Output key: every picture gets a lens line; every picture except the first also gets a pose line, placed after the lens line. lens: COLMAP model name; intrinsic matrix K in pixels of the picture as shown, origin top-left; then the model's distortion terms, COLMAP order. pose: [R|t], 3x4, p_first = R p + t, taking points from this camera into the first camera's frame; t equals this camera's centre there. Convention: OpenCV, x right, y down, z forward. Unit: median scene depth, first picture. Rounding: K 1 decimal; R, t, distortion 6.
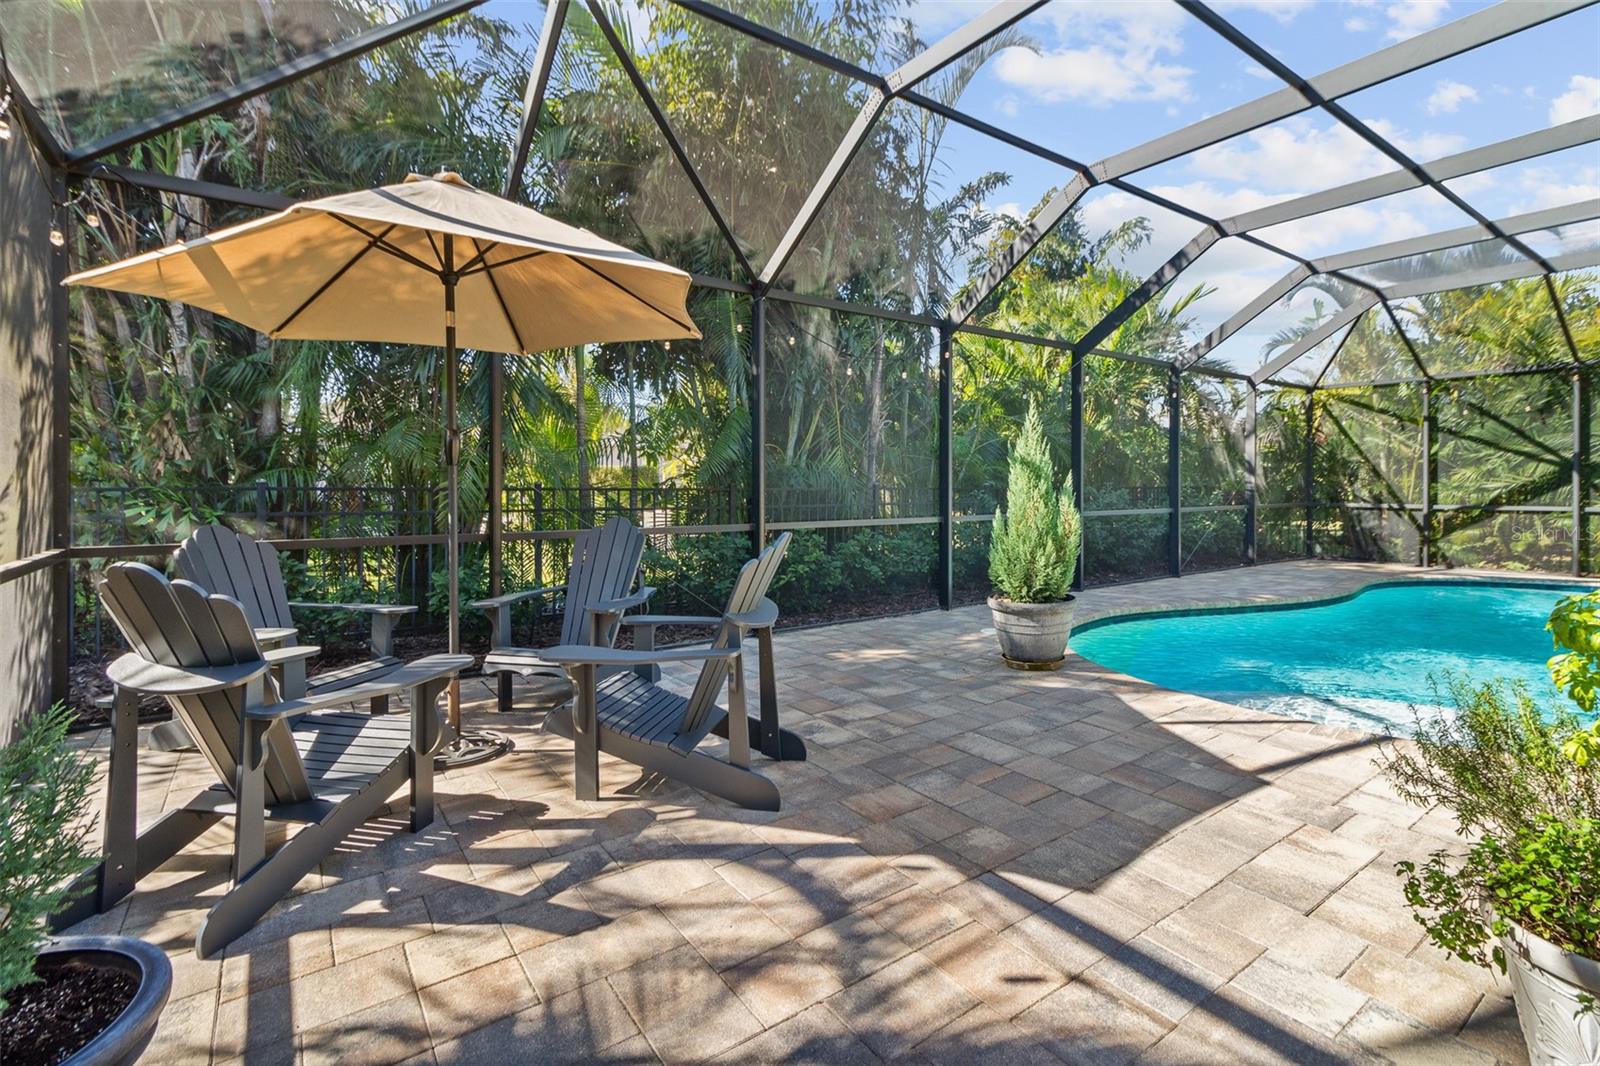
lens RADIAL K [[775.2, 0, 810.1], [0, 775.2, 493.1], [0, 0, 1]] dist [0.014289, 0.000150]
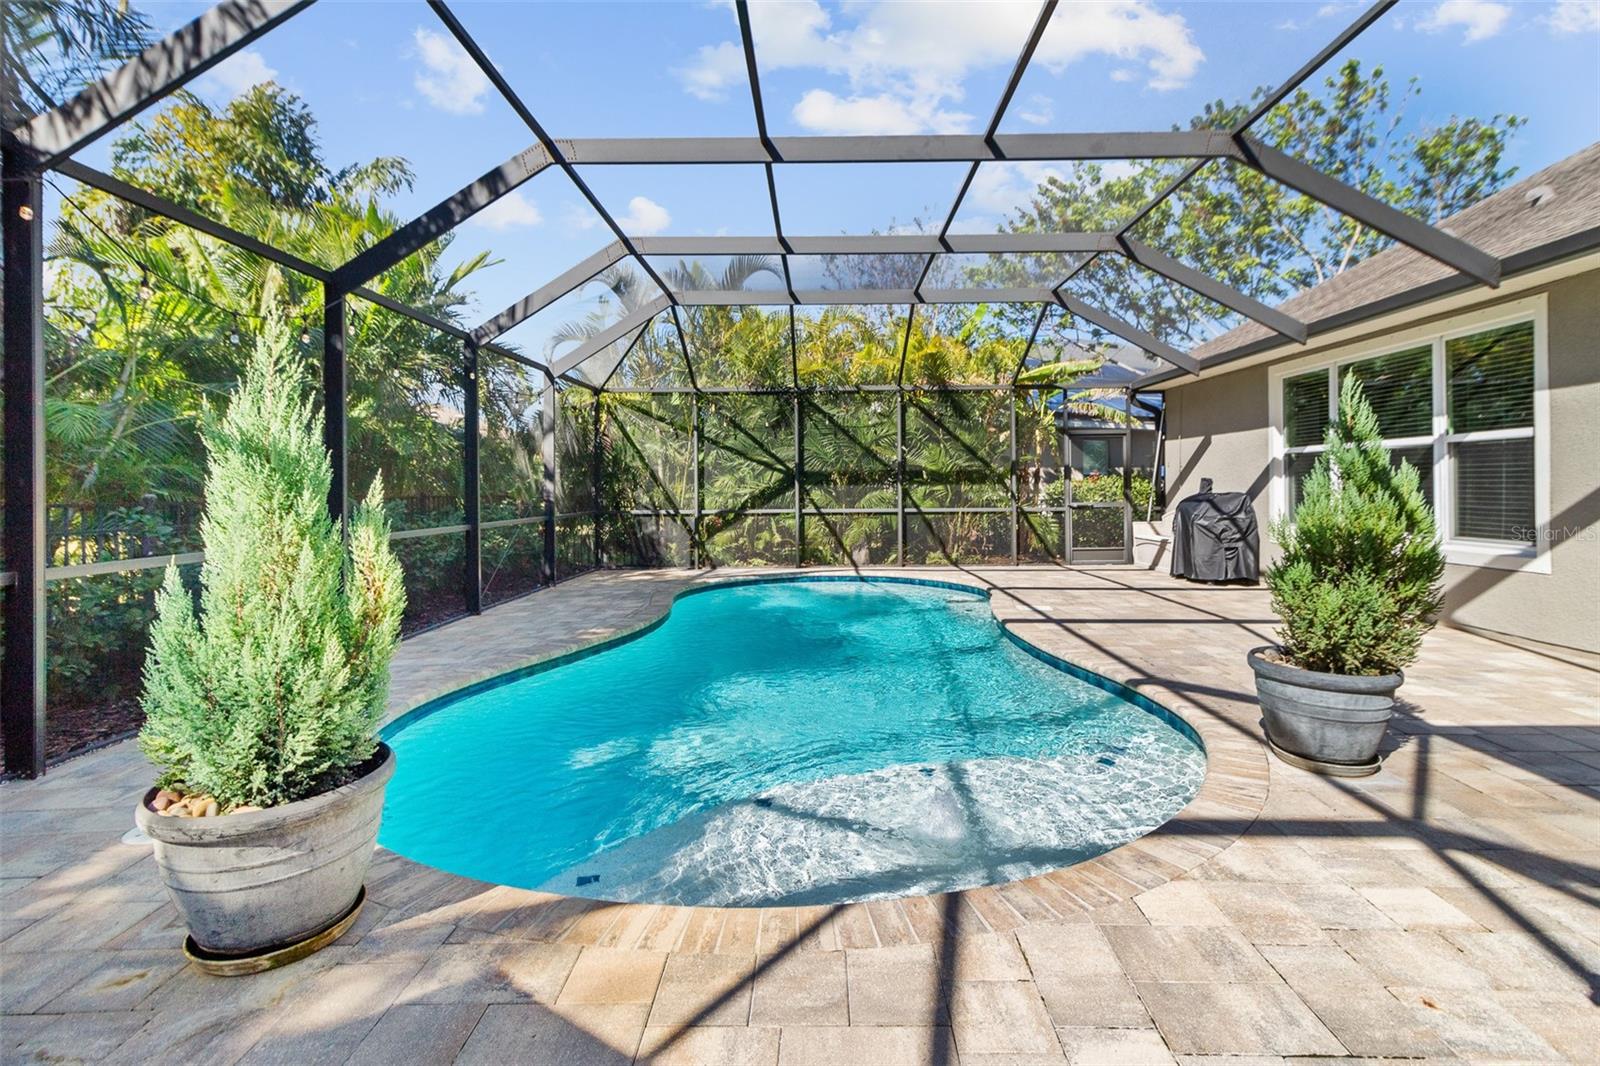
lens RADIAL K [[775.2, 0, 831.0], [0, 775.2, 490.4], [0, 0, 1]] dist [0.014289, 0.000150]
pose [[0.596269, -0.006074, 0.802762, 0.059635], [0.014389, 0.999892, -0.003123, -0.005847], [-0.802656, 0.013413, 0.596291, 0.239489]]
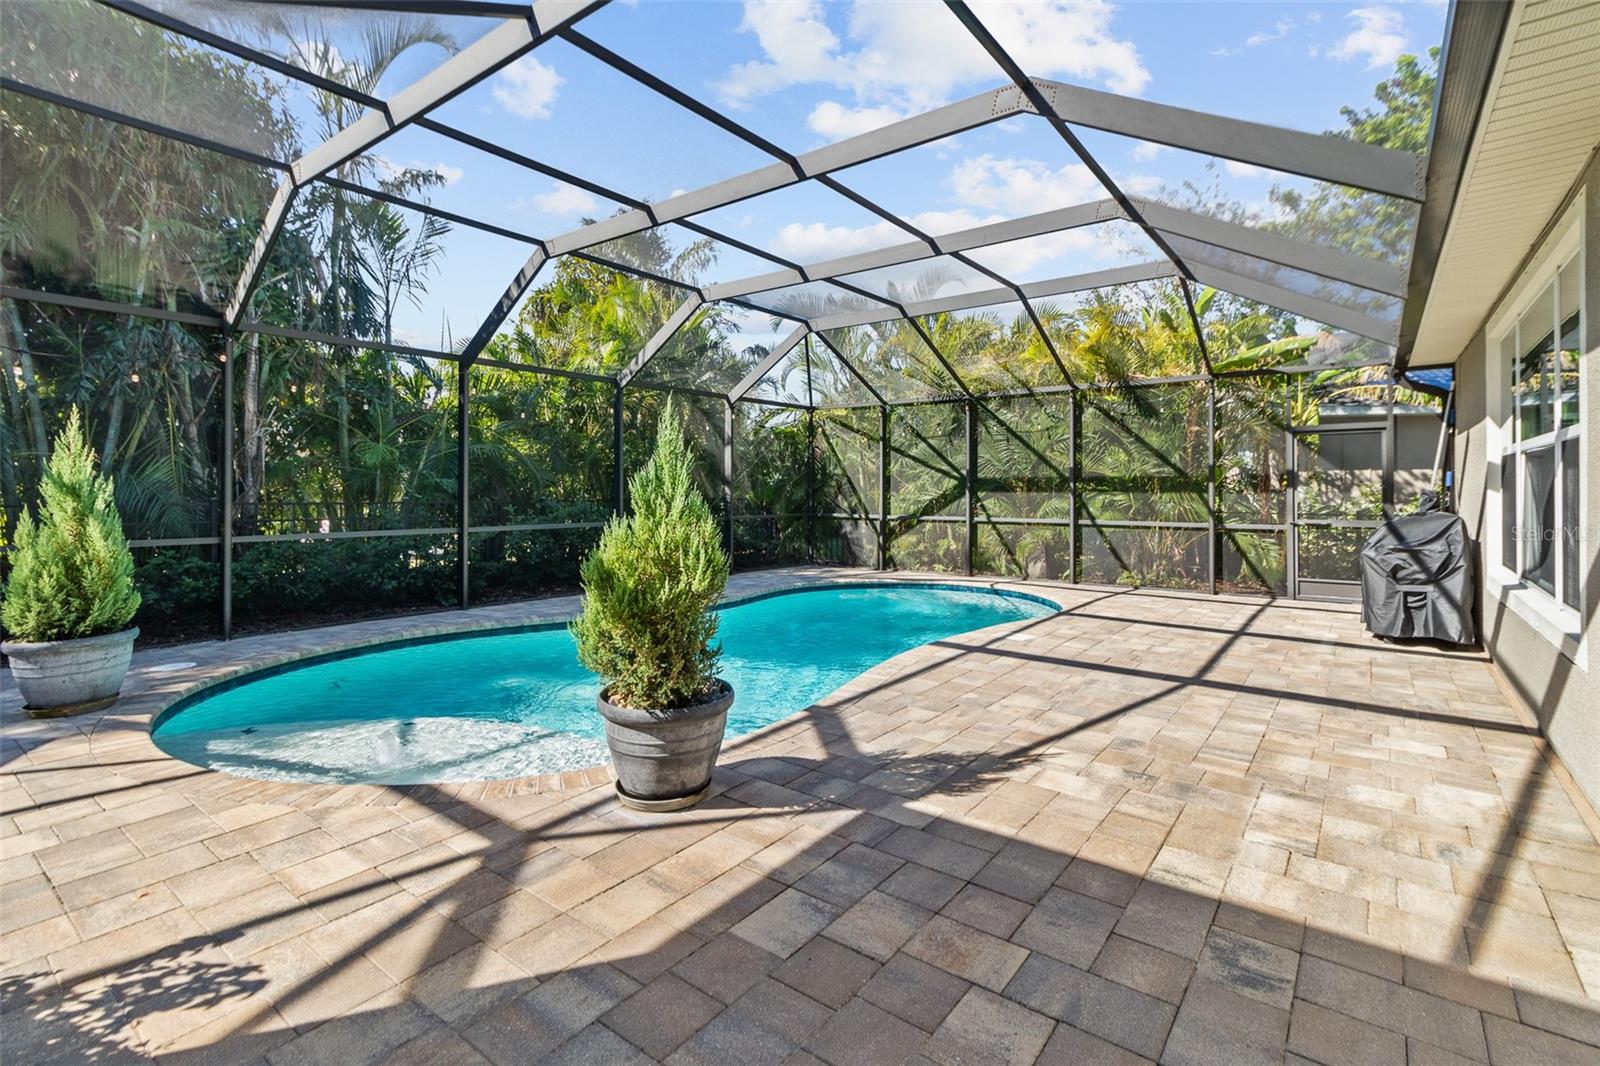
lens RADIAL K [[775.2, 0, 820.6], [0, 775.2, 484.3], [0, 0, 1]] dist [0.014289, 0.000150]
pose [[0.961233, 0.003623, 0.275714, 0.407297], [0.000620, 0.999883, -0.015300, -0.012933], [-0.275737, 0.014877, 0.961118, -0.052628]]
